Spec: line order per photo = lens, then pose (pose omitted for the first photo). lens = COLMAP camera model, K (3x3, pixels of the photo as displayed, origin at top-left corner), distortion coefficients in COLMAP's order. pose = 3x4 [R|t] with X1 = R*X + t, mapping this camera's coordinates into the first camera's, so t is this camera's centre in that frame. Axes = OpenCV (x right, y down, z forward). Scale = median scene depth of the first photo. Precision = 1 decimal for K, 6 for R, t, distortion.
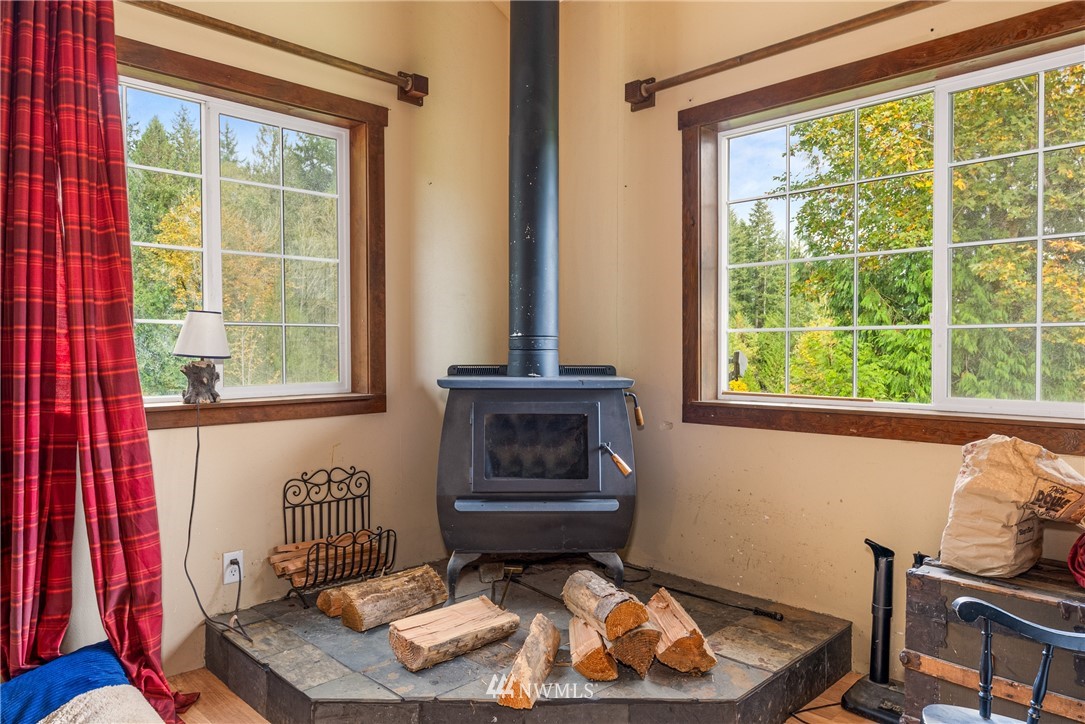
lens RADIAL K [[745.2, 0, 545.4], [0, 745.2, 347.3], [0, 0, 1]] dist [0.055437, 0.000529]
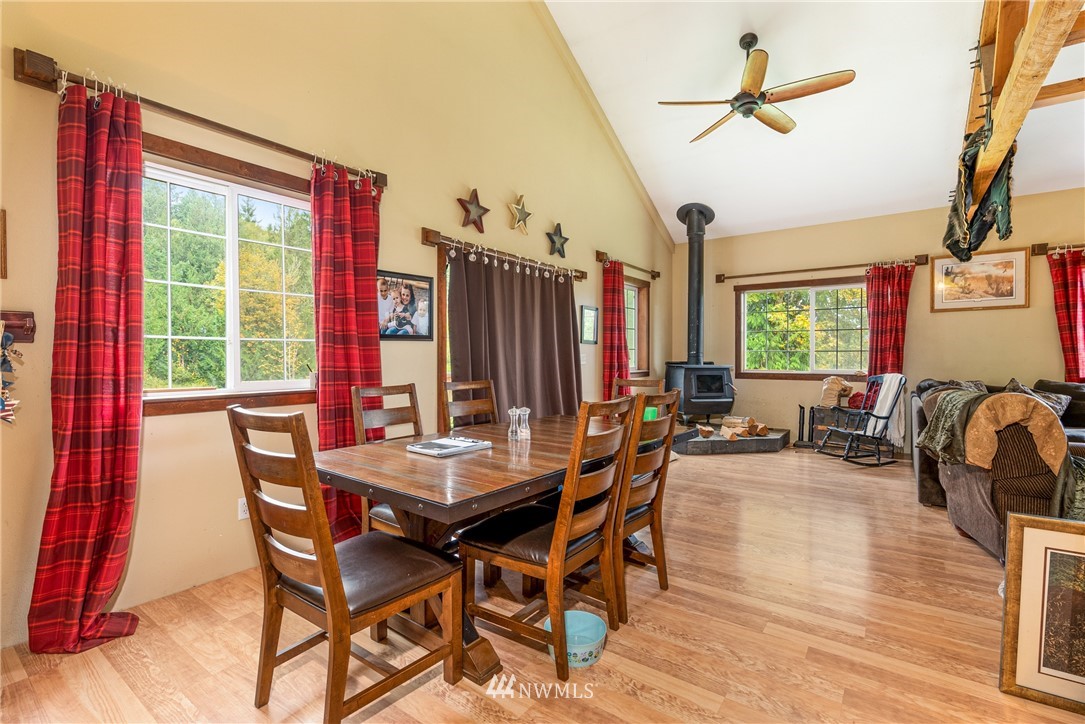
lens RADIAL K [[495.7, 0, 539.7], [0, 495.7, 354.6], [0, 0, 1]] dist [-0.001368, 0.000123]
pose [[0.985806, -0.001761, 0.167879, -1.036283], [0.002300, 0.999993, -0.003012, -0.001353], [-0.167872, 0.003356, 0.985803, -1.021365]]
